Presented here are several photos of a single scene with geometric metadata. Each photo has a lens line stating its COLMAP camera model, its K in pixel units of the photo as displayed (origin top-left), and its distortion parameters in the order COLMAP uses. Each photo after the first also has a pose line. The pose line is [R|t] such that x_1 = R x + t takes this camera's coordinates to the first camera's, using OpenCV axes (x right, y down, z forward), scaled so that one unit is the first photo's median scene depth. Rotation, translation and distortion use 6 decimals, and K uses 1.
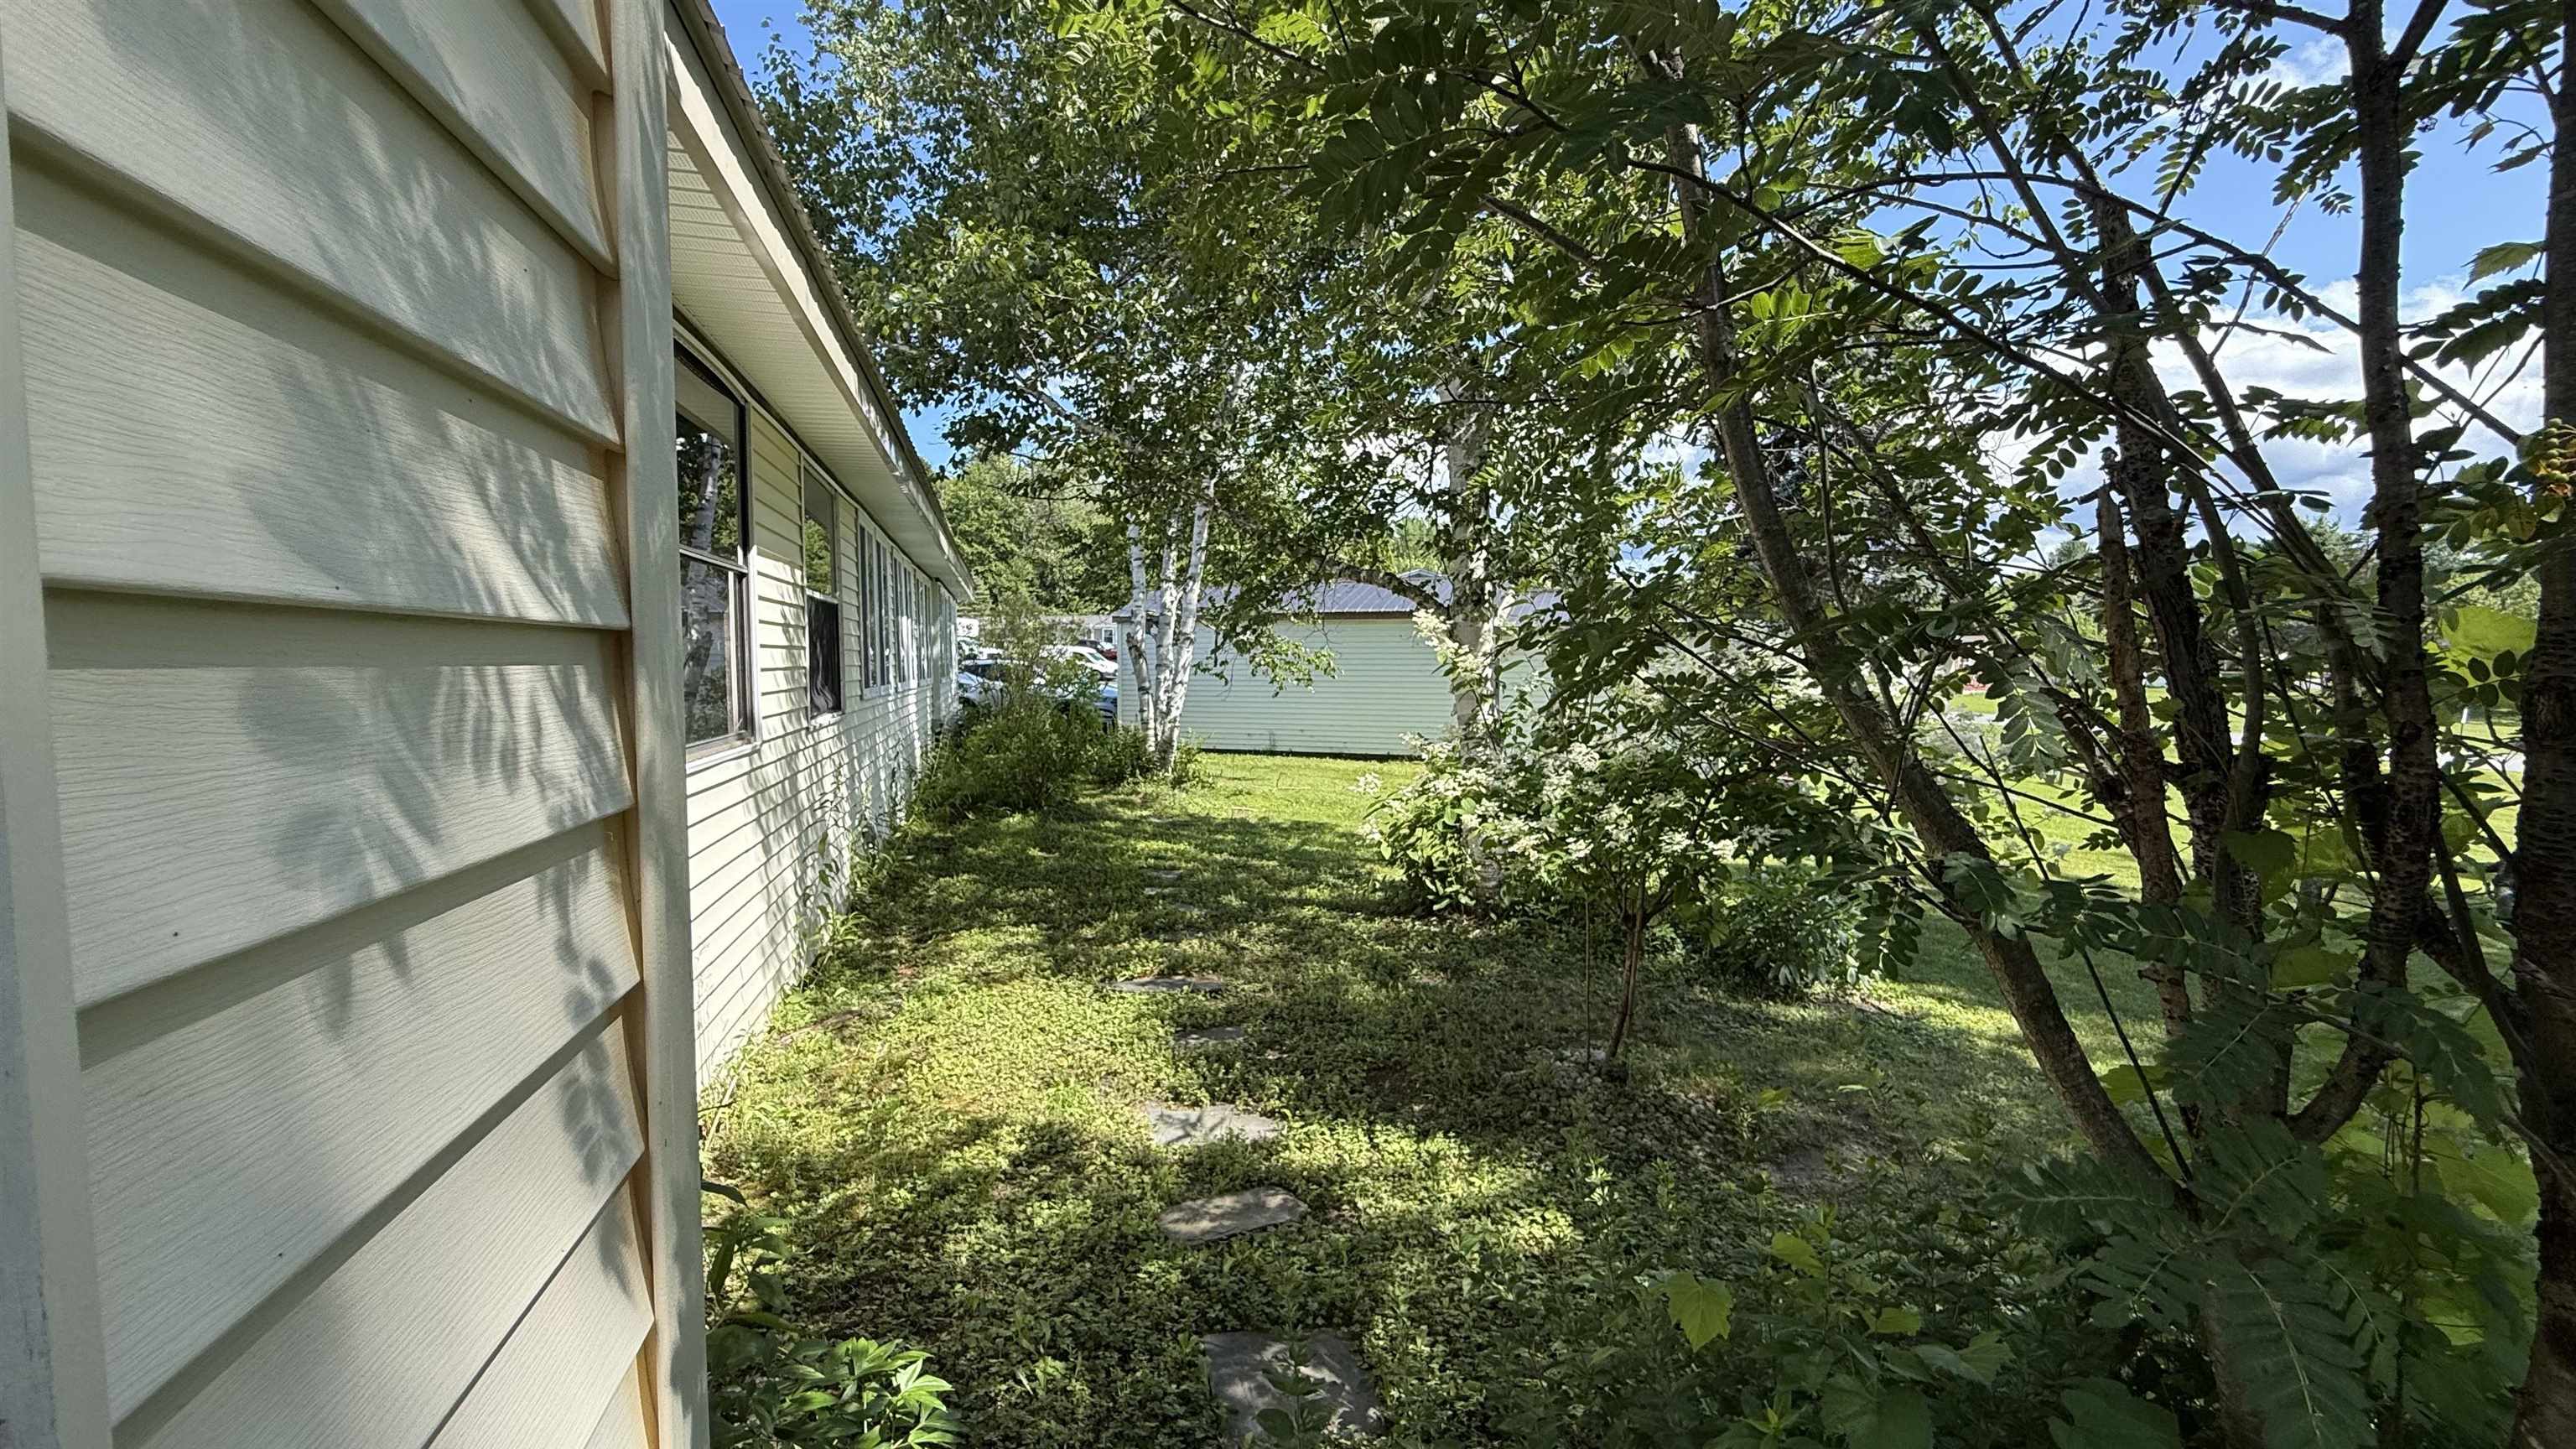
lens RADIAL K [[1025.3, 0, 1281.5], [0, 1025.3, 714.4], [0, 0, 1]] dist [-0.002755, 0.001107]
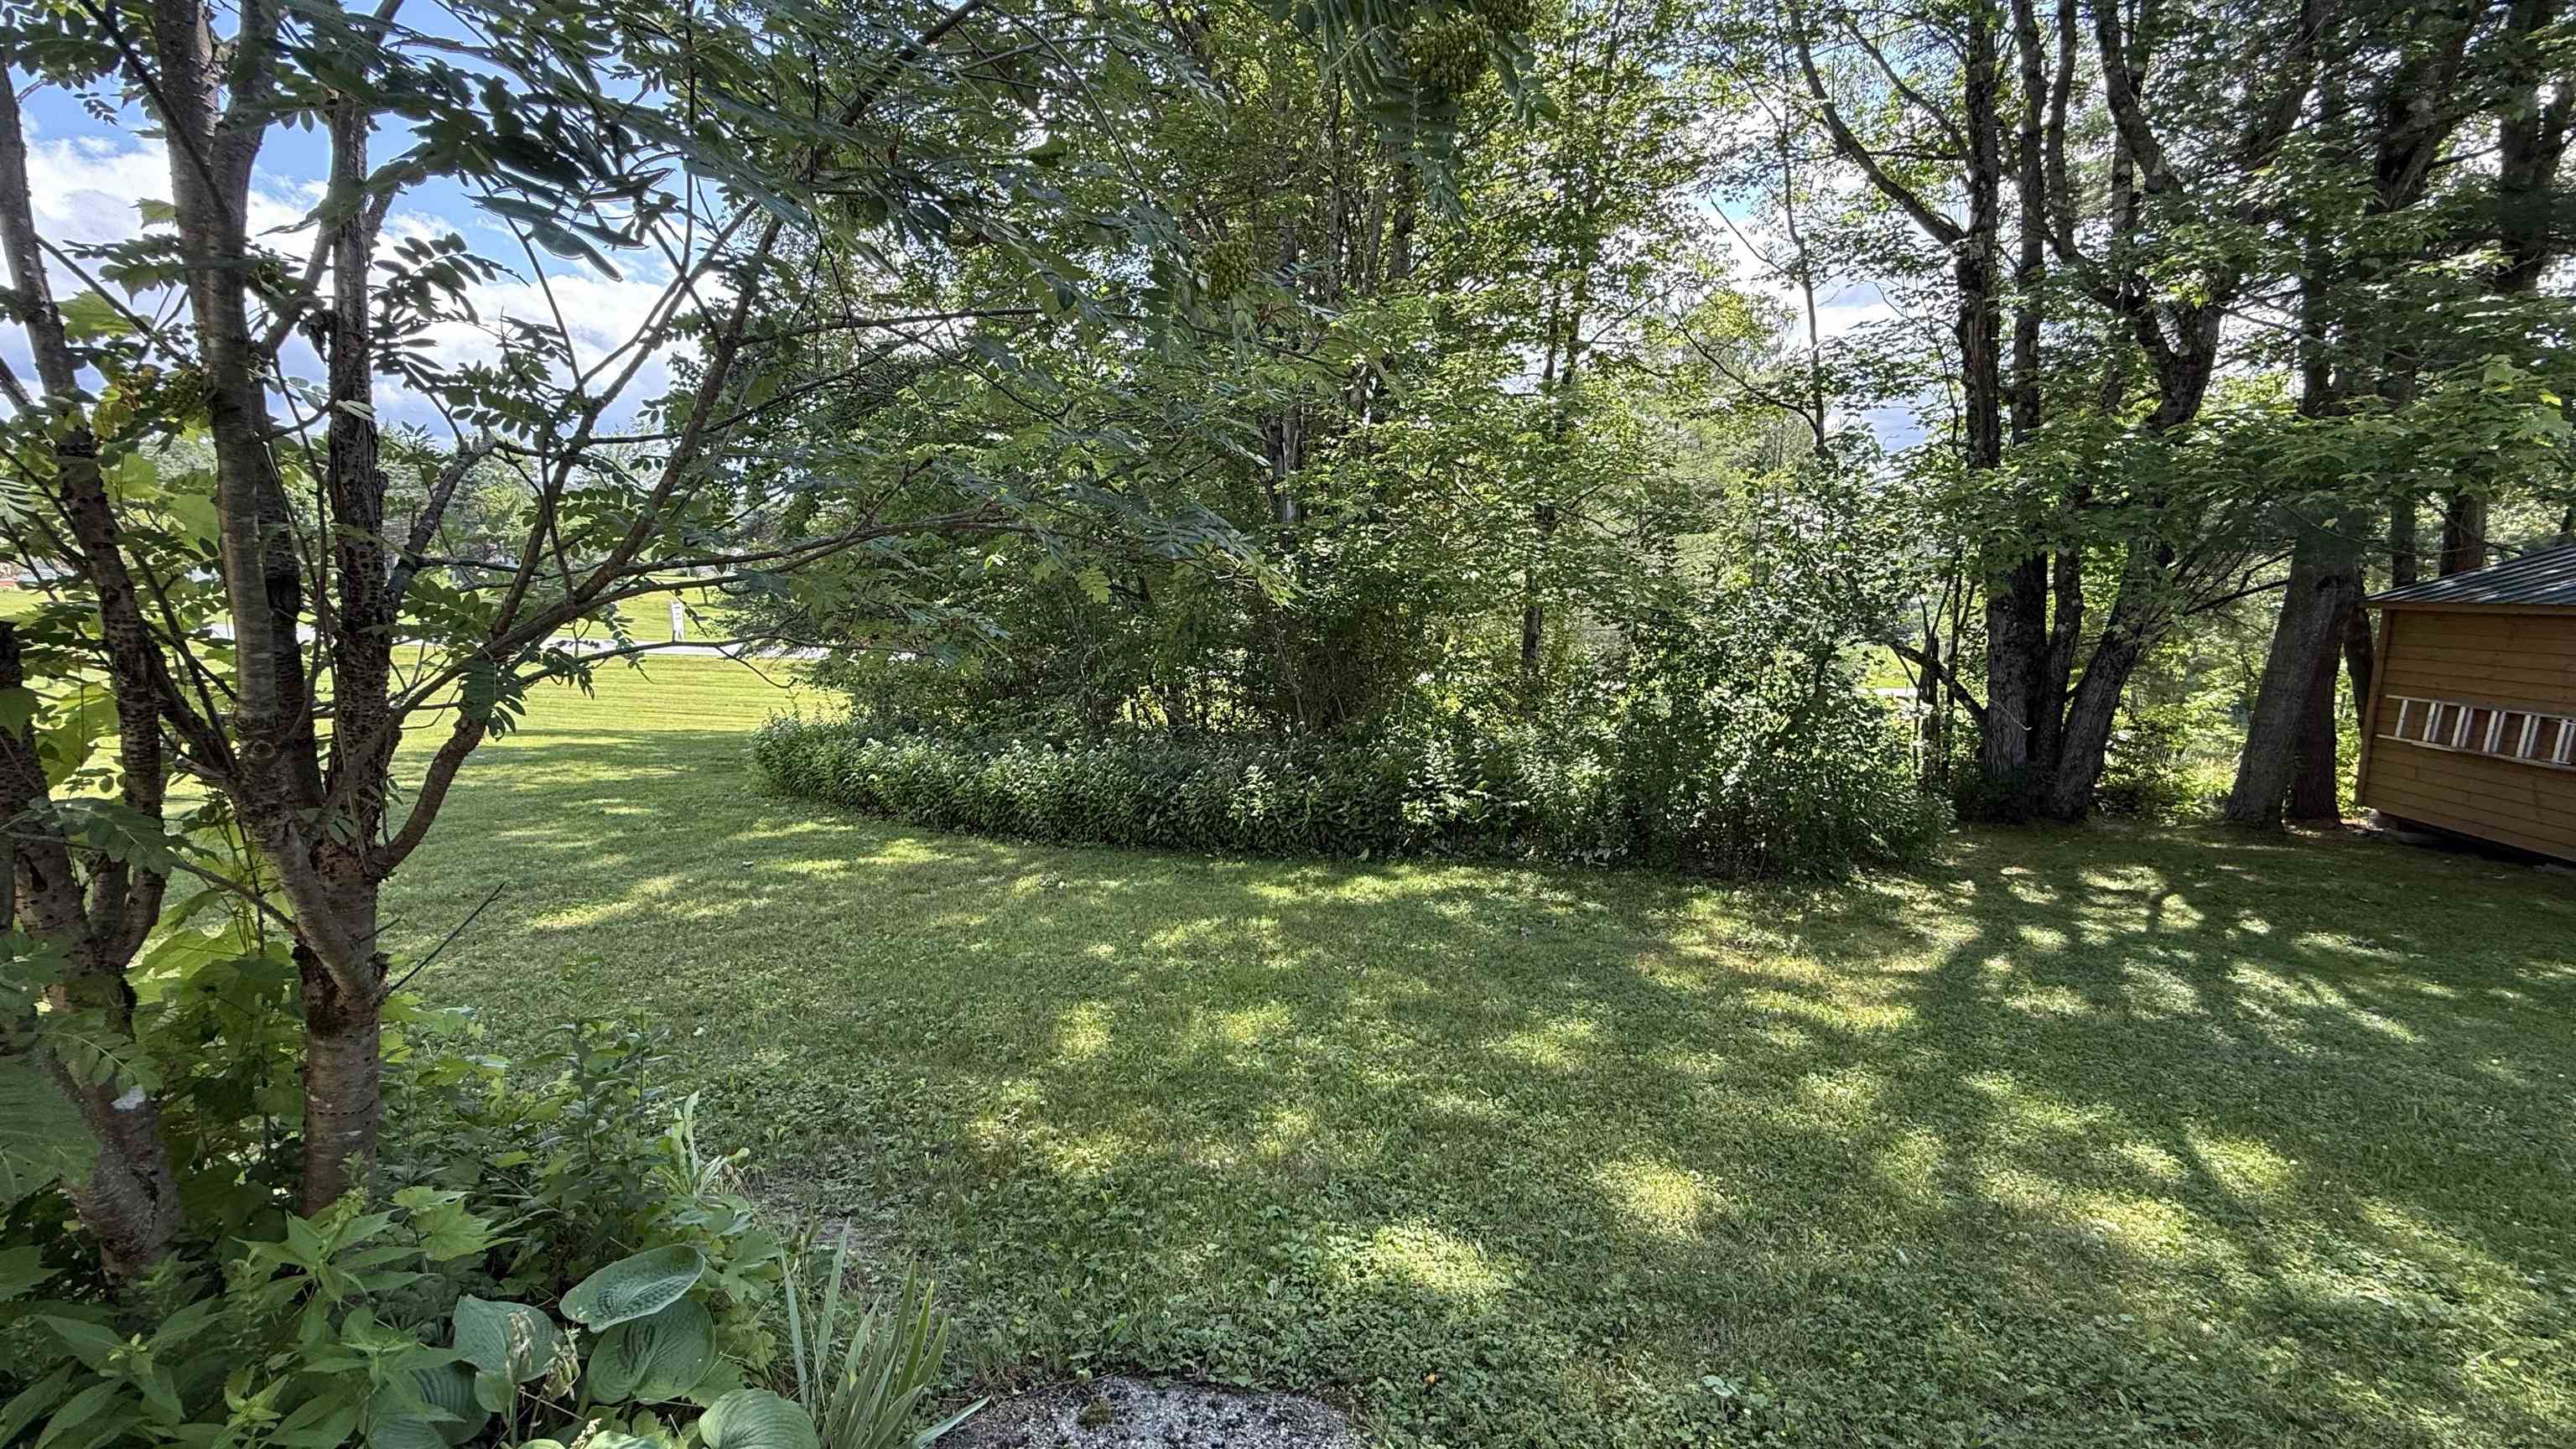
lens RADIAL K [[1025.3, 0, 1287.9], [0, 1025.3, 717.2], [0, 0, 1]] dist [-0.002755, 0.001107]
pose [[0.082315, -0.125214, 0.988709, -0.001478], [0.023666, 0.992042, 0.123665, 0.028485], [-0.996325, 0.013219, 0.084624, -0.315875]]
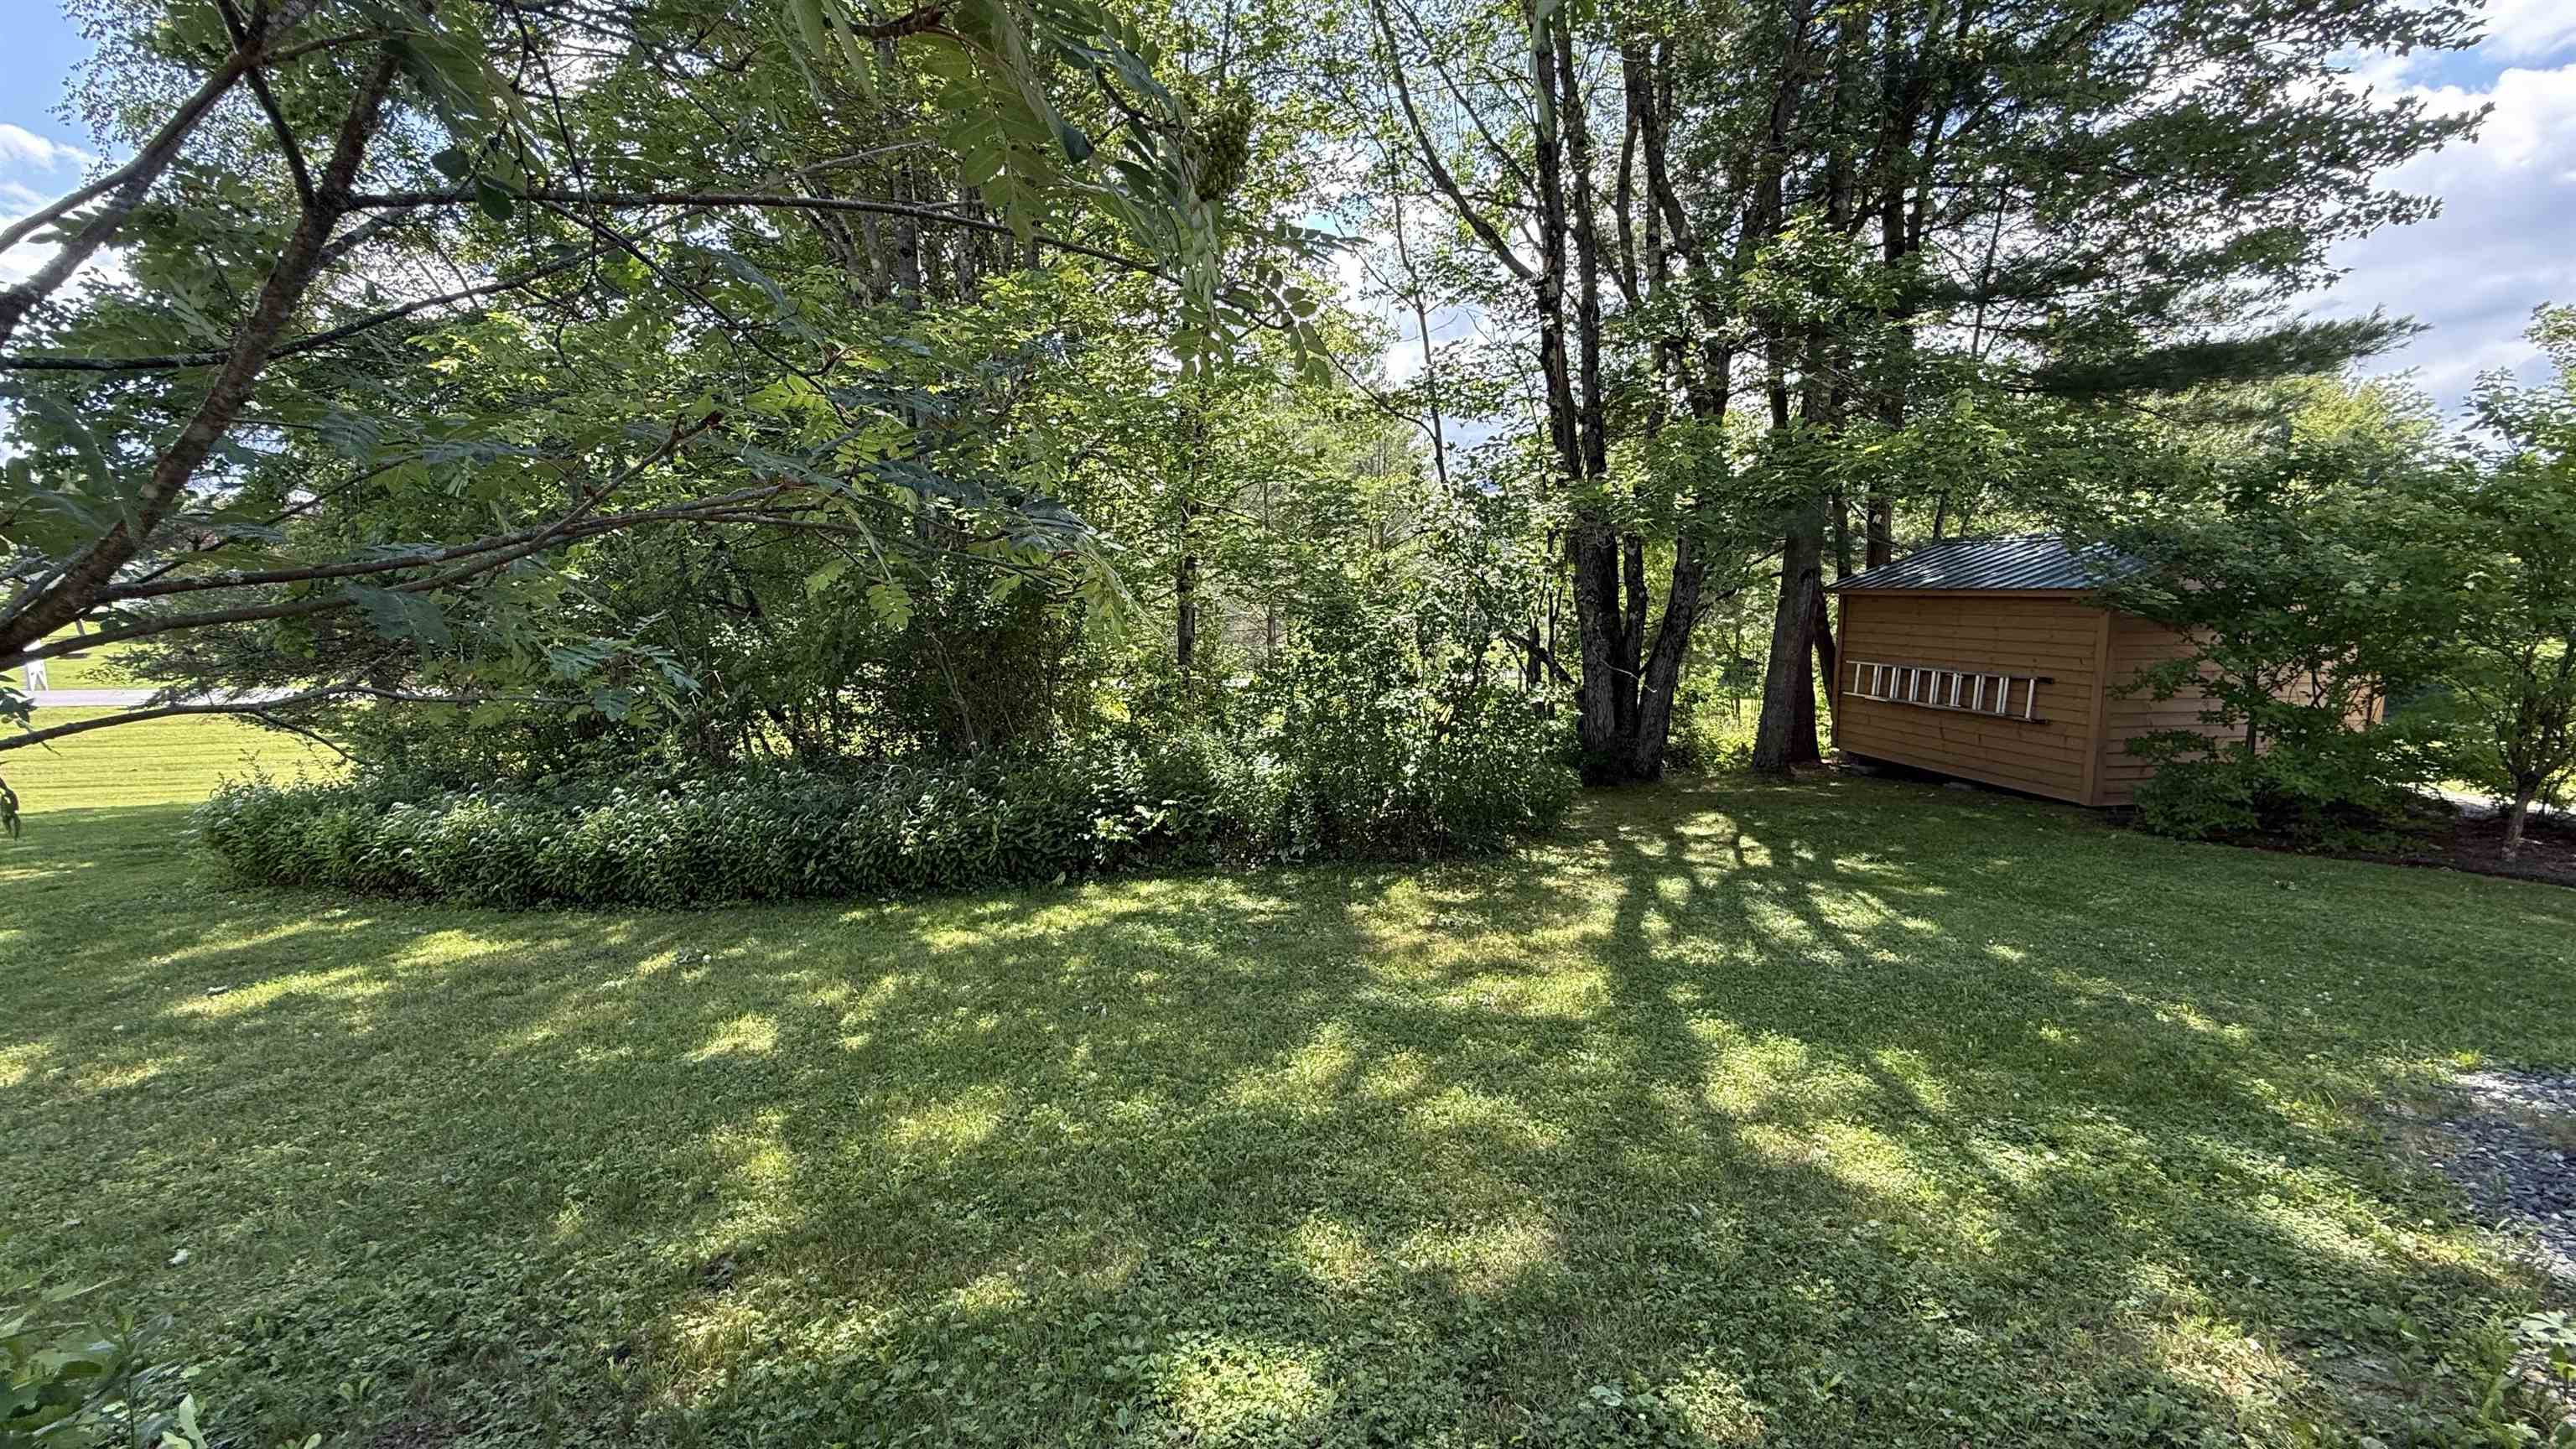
lens RADIAL K [[1025.3, 0, 1276.8], [0, 1025.3, 720.4], [0, 0, 1]] dist [-0.002755, 0.001107]
pose [[-0.266145, -0.117822, 0.956705, 0.197825], [0.043500, 0.990022, 0.134027, 0.019666], [-0.962951, 0.077287, -0.258365, -0.089826]]
